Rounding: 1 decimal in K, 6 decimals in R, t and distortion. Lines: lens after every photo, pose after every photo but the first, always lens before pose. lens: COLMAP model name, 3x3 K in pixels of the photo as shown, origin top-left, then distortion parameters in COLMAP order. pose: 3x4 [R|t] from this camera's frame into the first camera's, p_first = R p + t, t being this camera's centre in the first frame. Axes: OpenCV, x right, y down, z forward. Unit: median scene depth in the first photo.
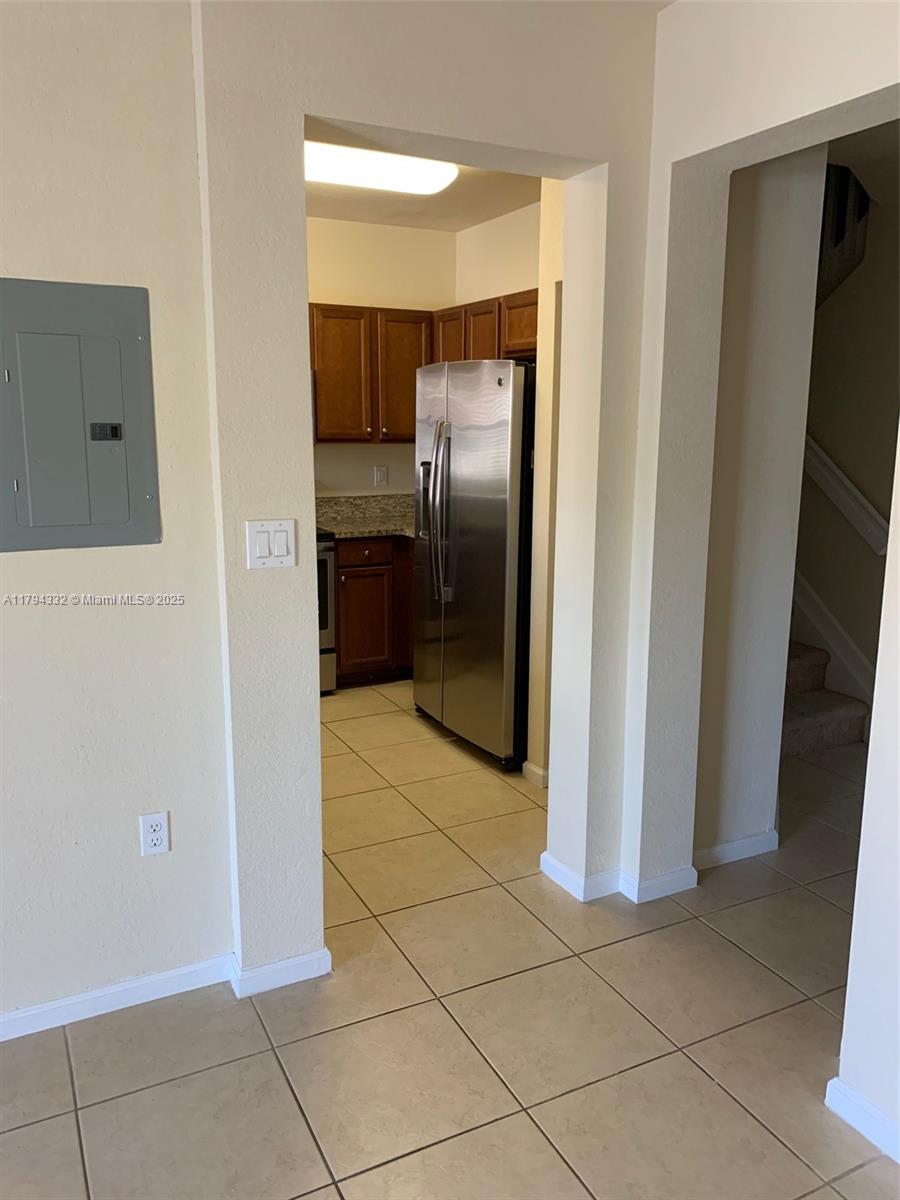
lens RADIAL K [[927.5, 0, 450.0], [0, 927.5, 600.0], [0, 0, 1]] dist [0.049417, -0.000298]
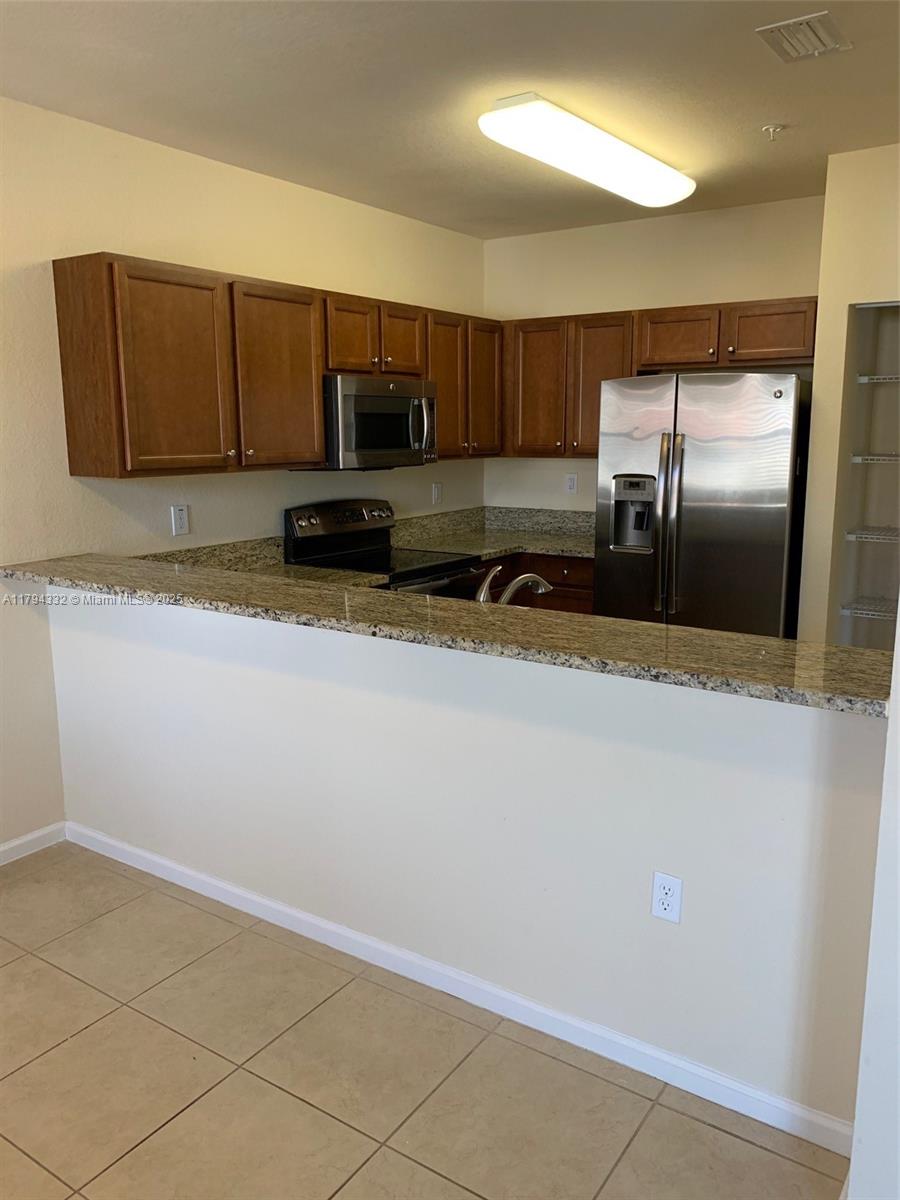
lens RADIAL K [[927.5, 0, 450.0], [0, 927.5, 600.0], [0, 0, 1]] dist [0.049417, -0.000298]
pose [[0.875334, -0.101927, 0.472653, -0.655100], [0.106174, 0.994189, 0.017766, -0.052348], [-0.471717, 0.034632, 0.881069, 0.215560]]
